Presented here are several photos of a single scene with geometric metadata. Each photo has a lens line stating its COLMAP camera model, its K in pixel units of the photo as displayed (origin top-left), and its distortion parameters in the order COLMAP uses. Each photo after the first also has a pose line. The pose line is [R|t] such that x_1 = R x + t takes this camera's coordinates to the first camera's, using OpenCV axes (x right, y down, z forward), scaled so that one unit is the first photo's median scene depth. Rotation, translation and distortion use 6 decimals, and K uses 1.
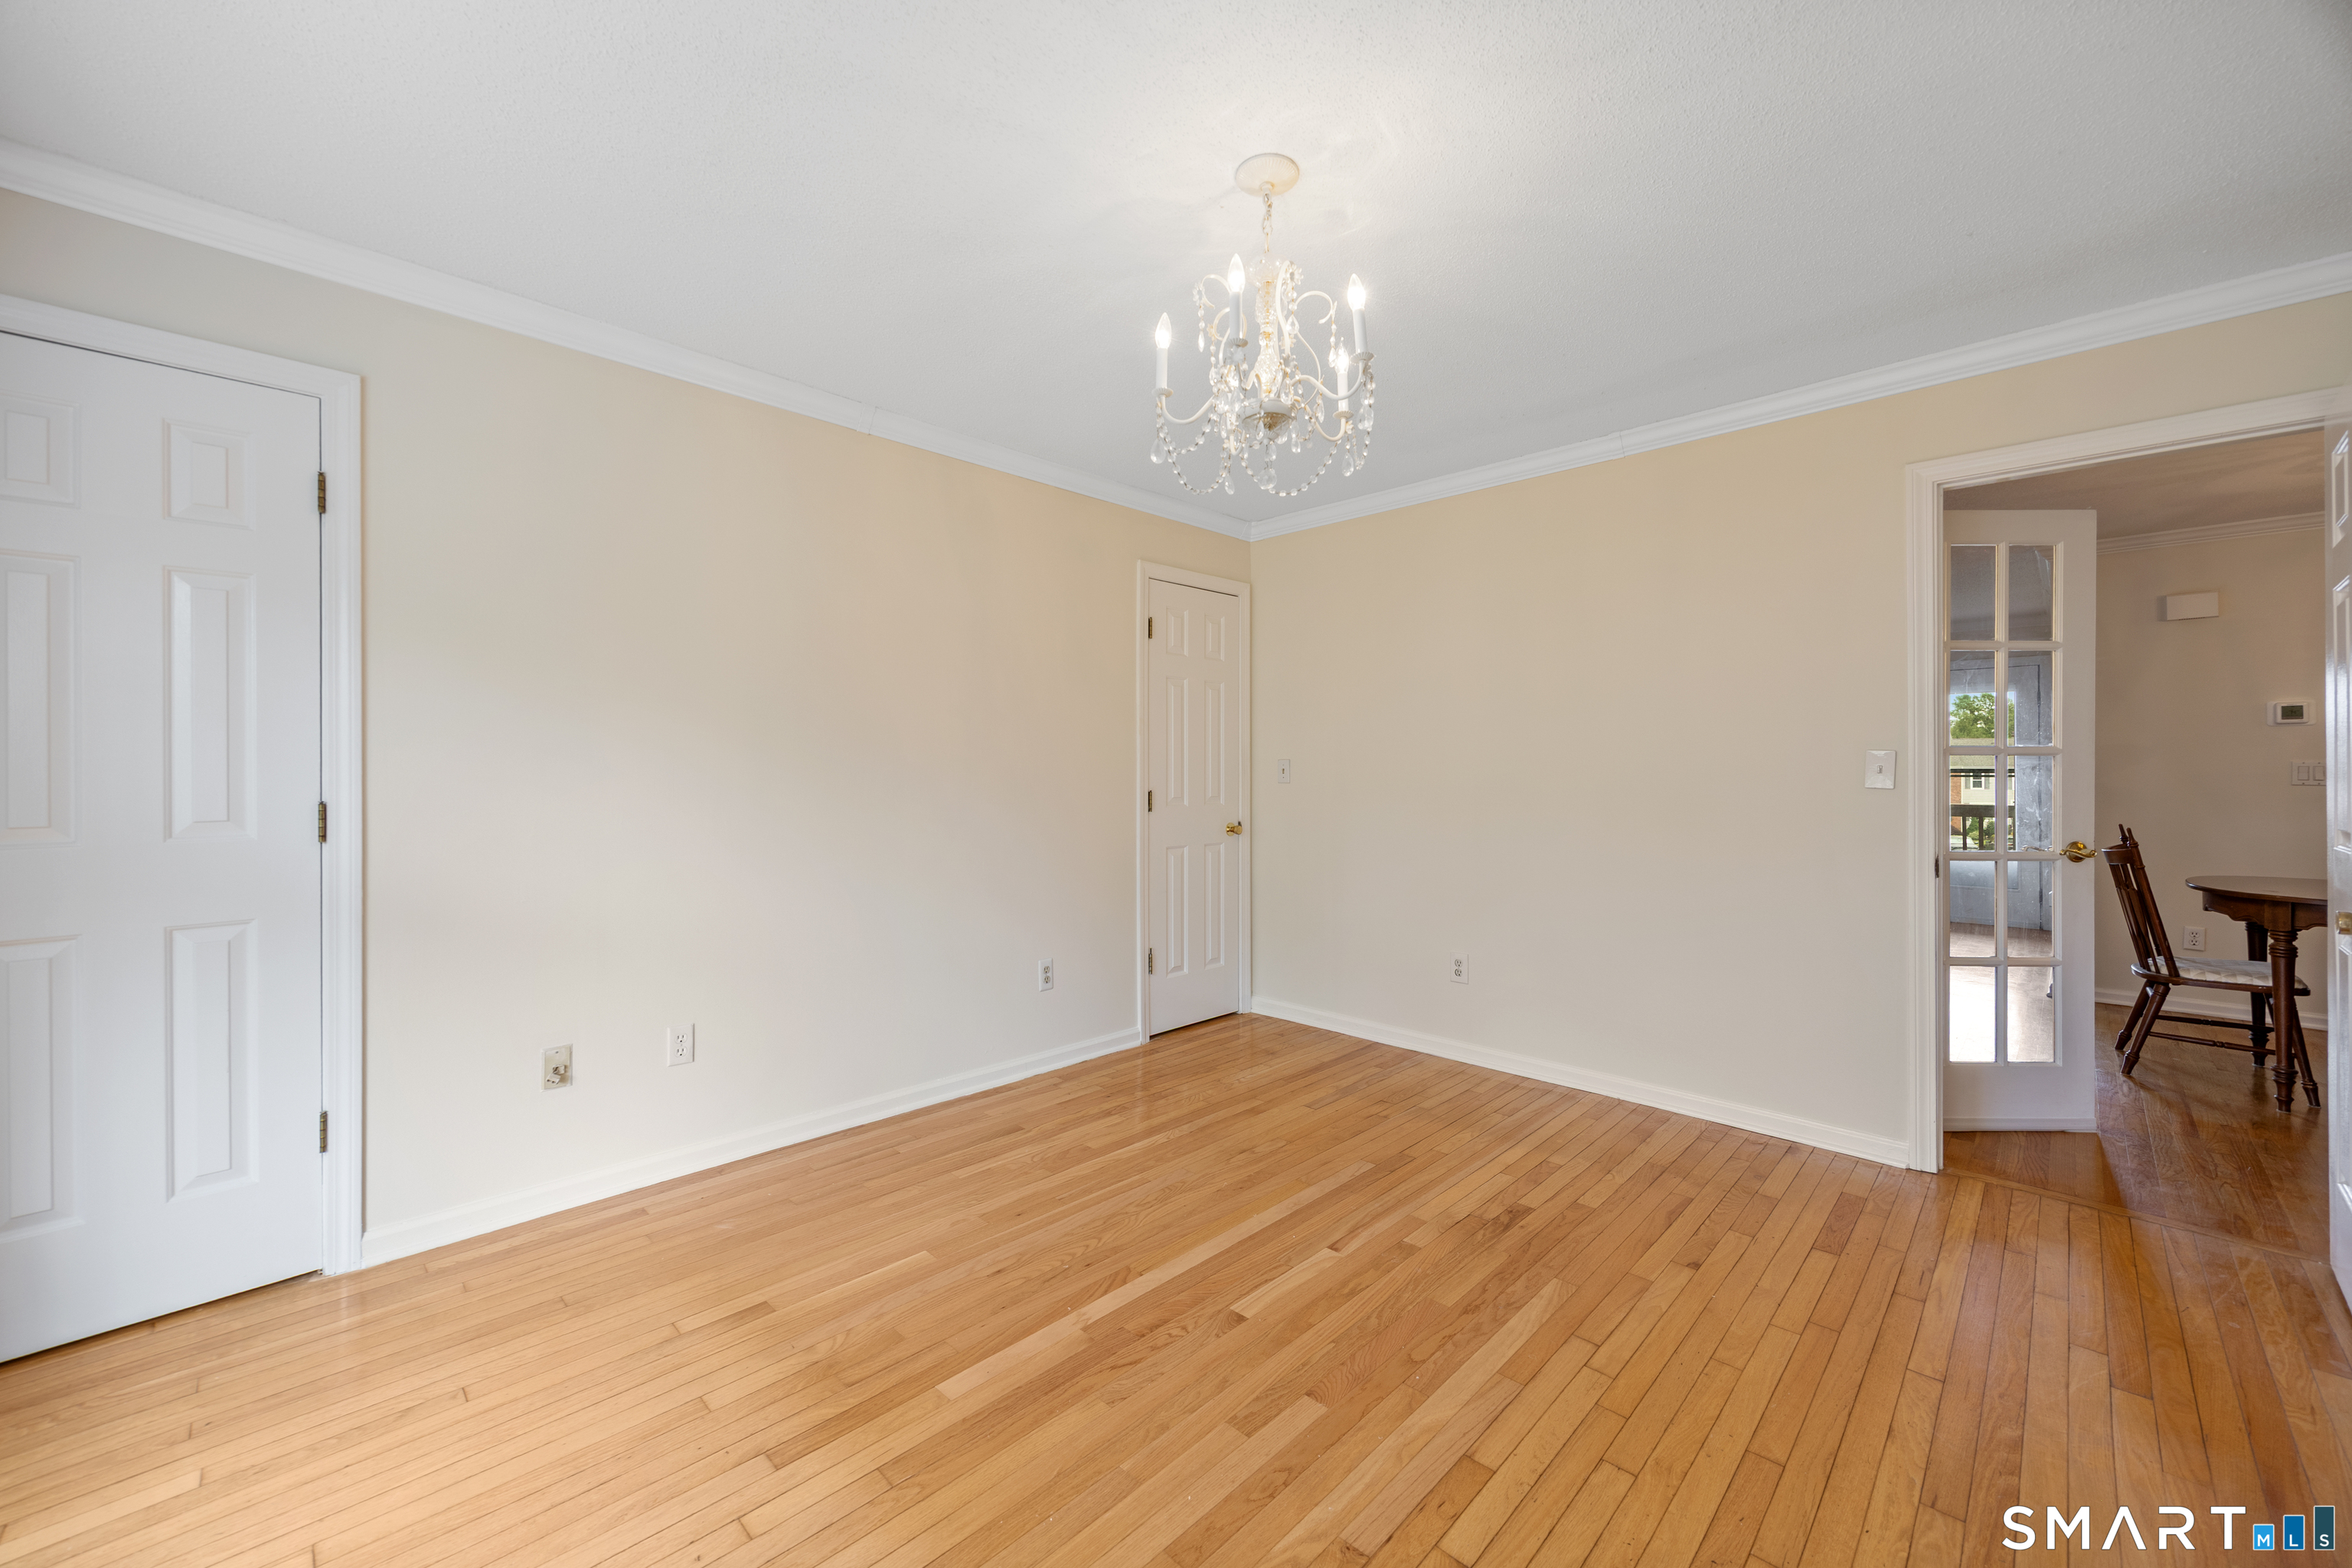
lens RADIAL K [[907.4, 0, 1169.0], [0, 907.4, 784.5], [0, 0, 1]] dist [-0.000784, 0.000014]
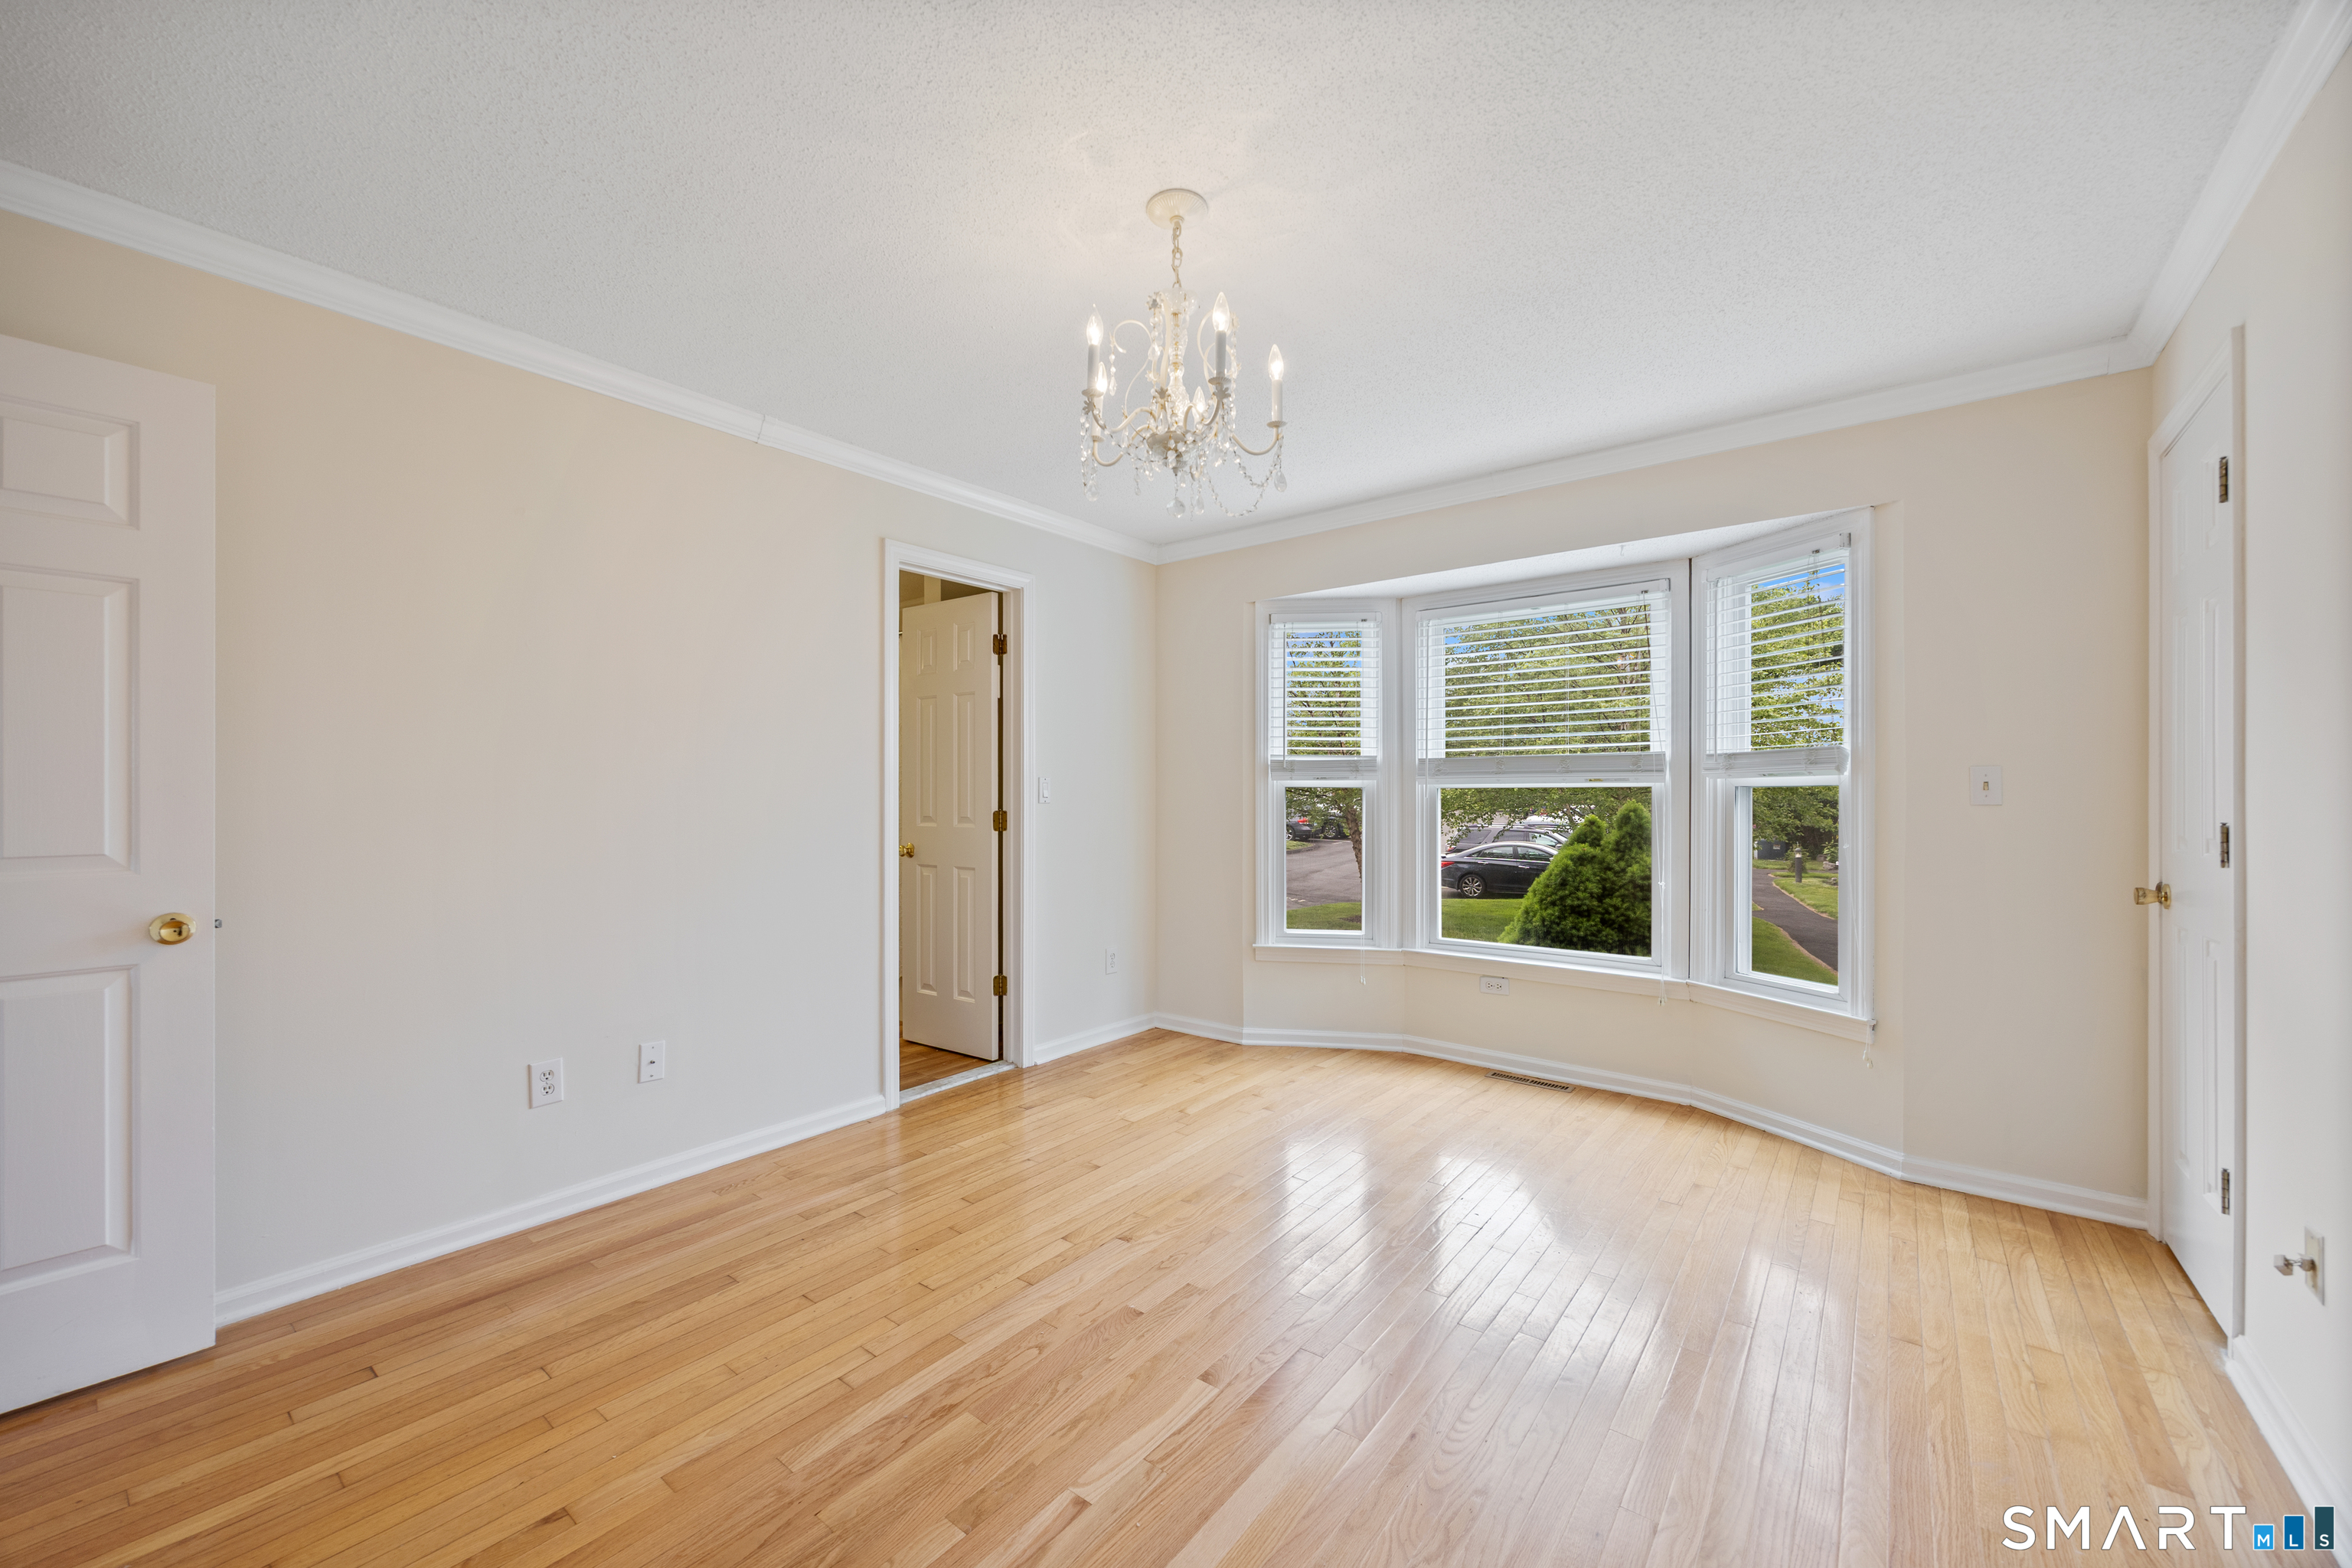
lens RADIAL K [[914.3, 0, 1172.5], [0, 914.3, 798.5], [0, 0, 1]] dist [-0.001103, -0.000023]
pose [[-0.992702, 0.000791, -0.120589, 0.175755], [-0.000903, 0.999902, 0.013993, -0.013811], [0.120588, 0.014000, -0.992604, 1.498610]]
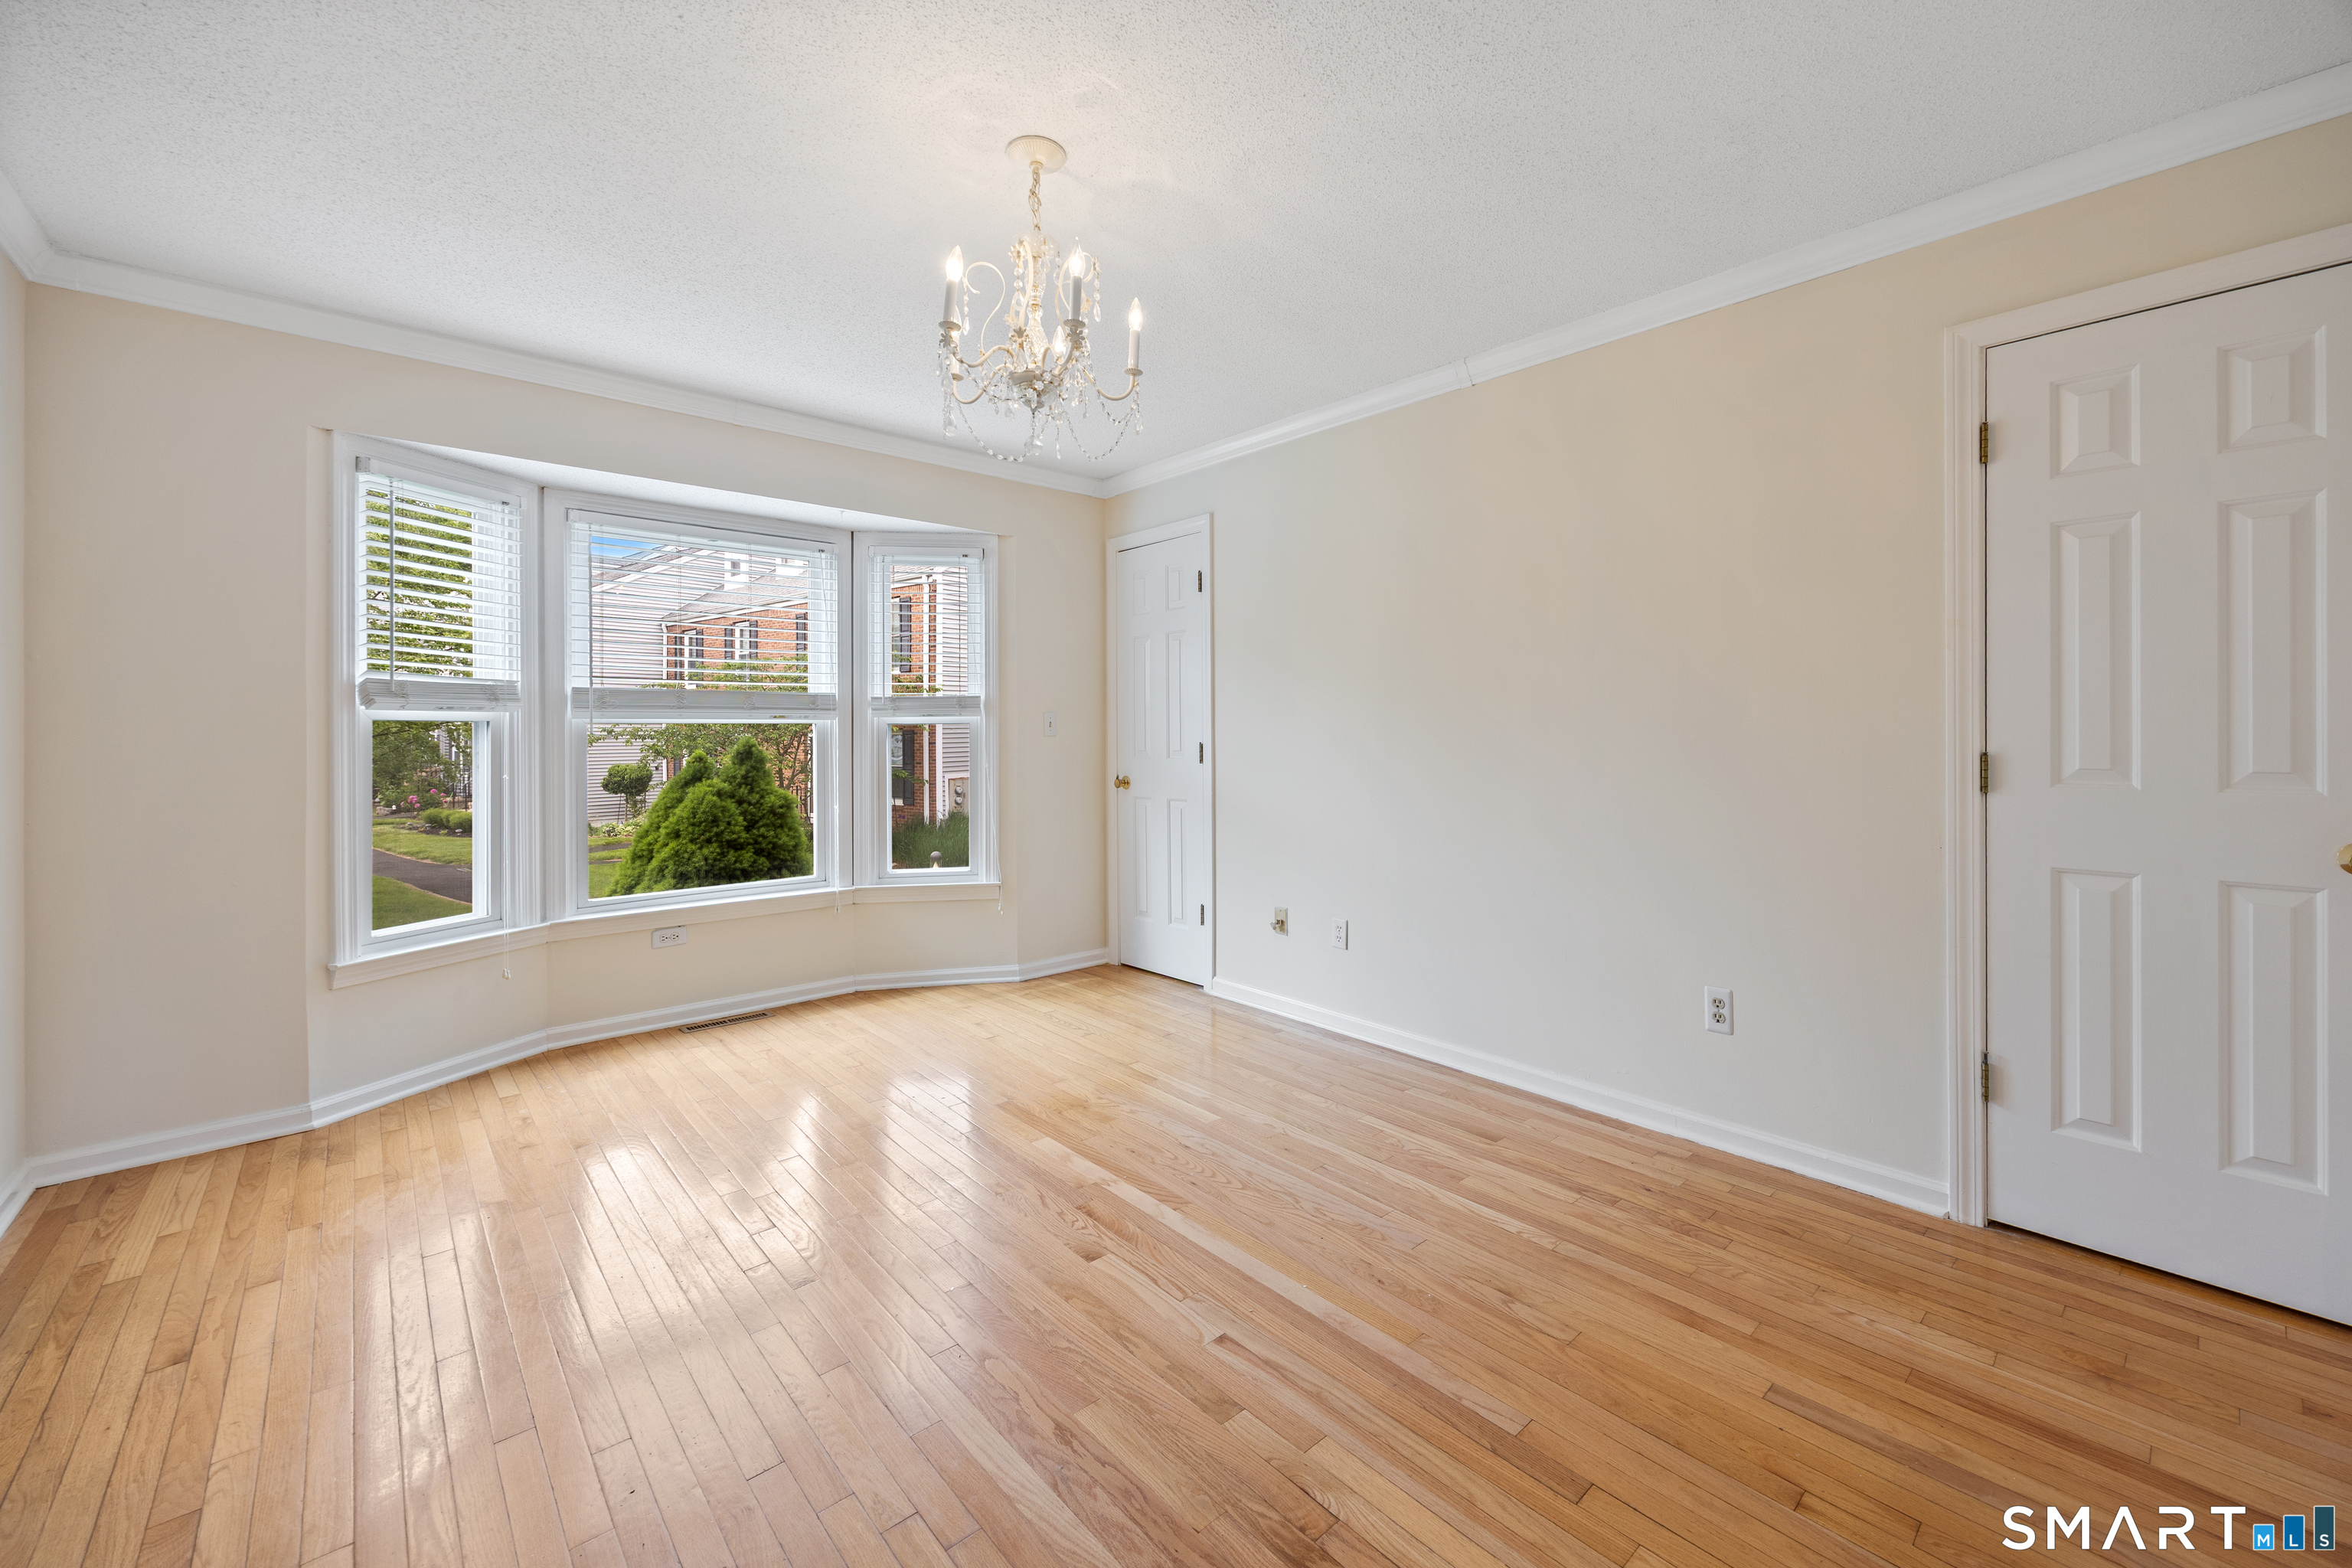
lens RADIAL K [[930.1, 0, 1185.2], [0, 930.1, 739.3], [0, 0, 1]] dist [-0.000389, 0.000000]
pose [[-0.054409, 0.010280, -0.998466, 0.870717], [-0.006350, 0.999923, 0.010641, -0.006552], [0.998499, 0.006919, -0.054339, 0.906571]]
